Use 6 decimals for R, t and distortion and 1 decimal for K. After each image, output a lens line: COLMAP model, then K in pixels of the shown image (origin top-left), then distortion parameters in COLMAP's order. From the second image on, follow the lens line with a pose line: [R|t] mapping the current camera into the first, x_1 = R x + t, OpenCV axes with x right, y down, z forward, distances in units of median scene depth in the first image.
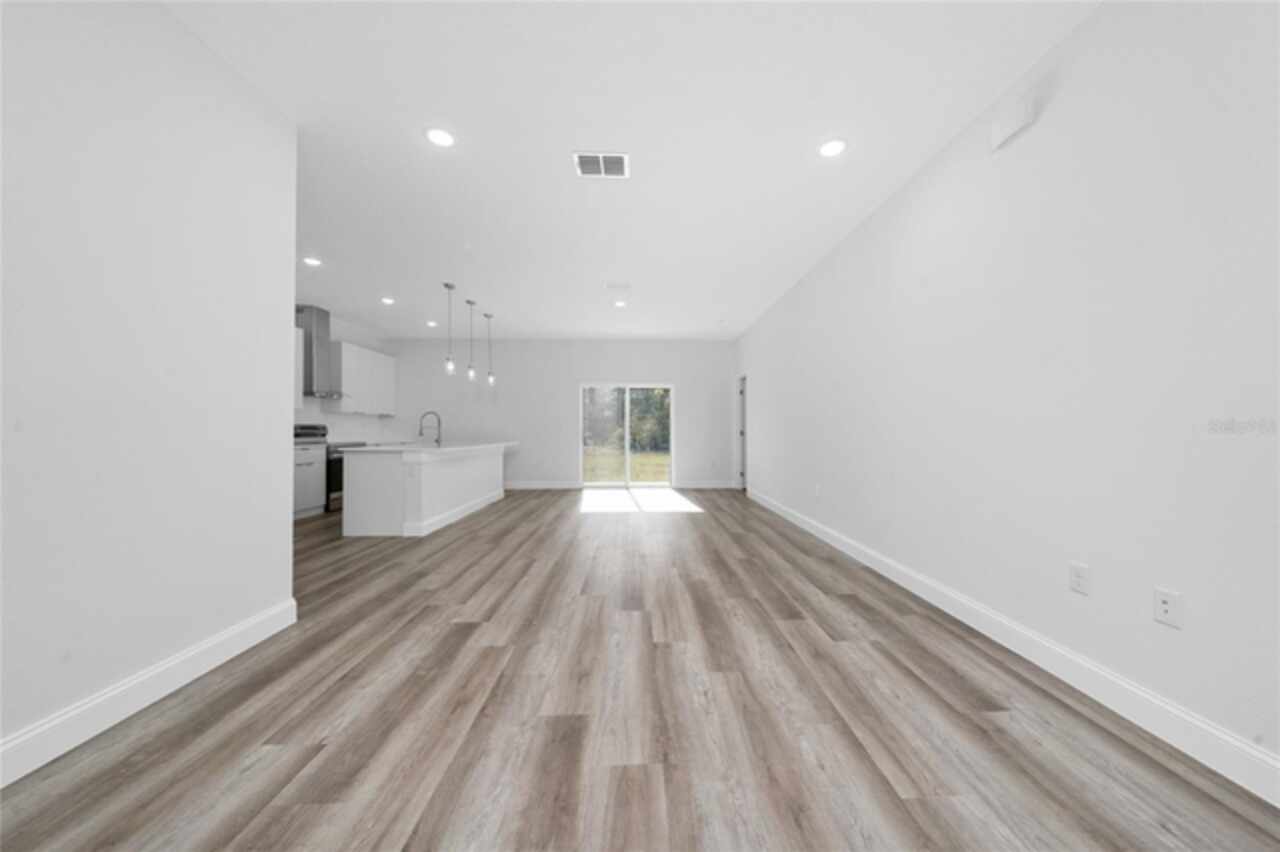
lens RADIAL K [[442.6, 0, 646.3], [0, 442.6, 426.6], [0, 0, 1]] dist [-0.007965, 0.000143]
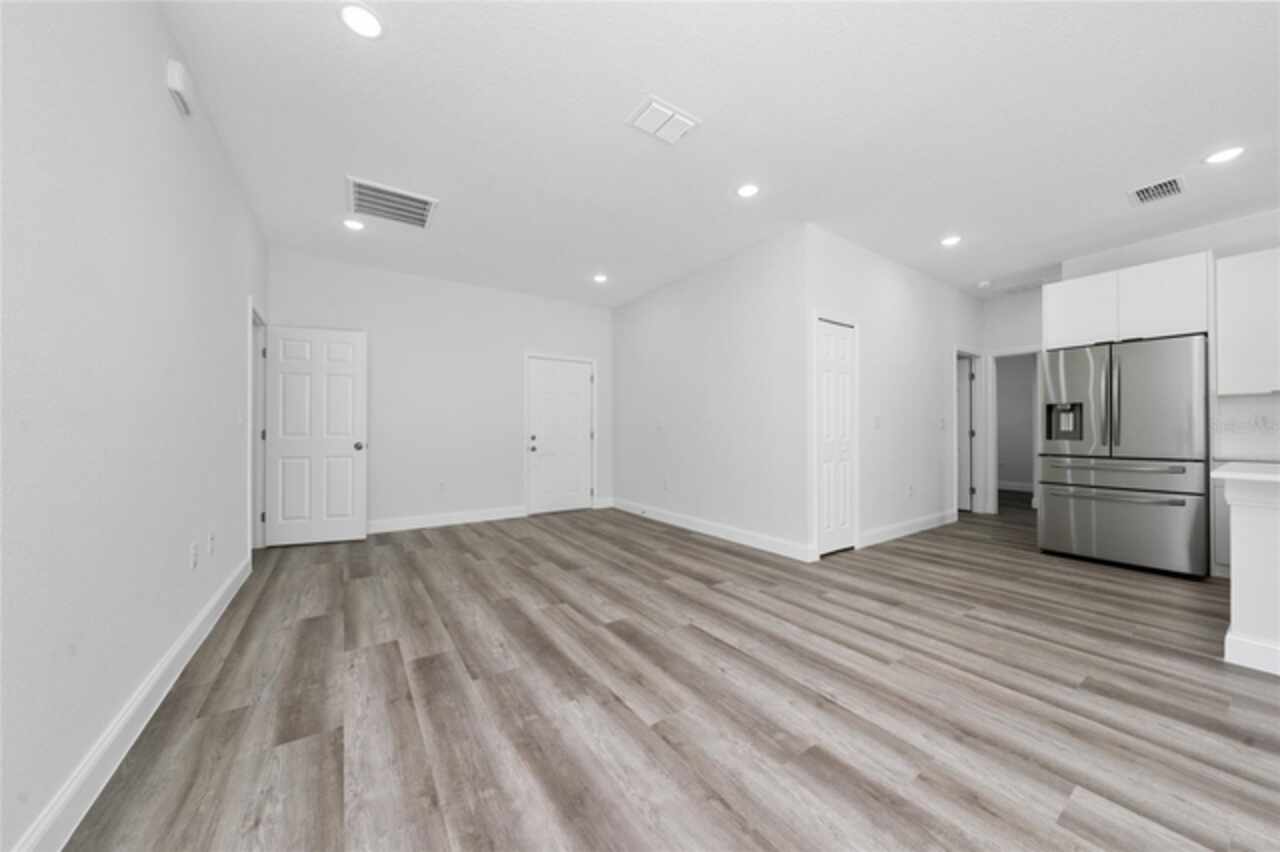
lens RADIAL K [[442.6, 0, 641.0], [0, 442.6, 430.5], [0, 0, 1]] dist [-0.007965, 0.000143]
pose [[-0.841302, -0.002837, -0.540558, 0.472888], [0.003706, 0.999932, -0.011017, 0.023637], [0.540553, -0.011272, -0.841234, 2.019613]]
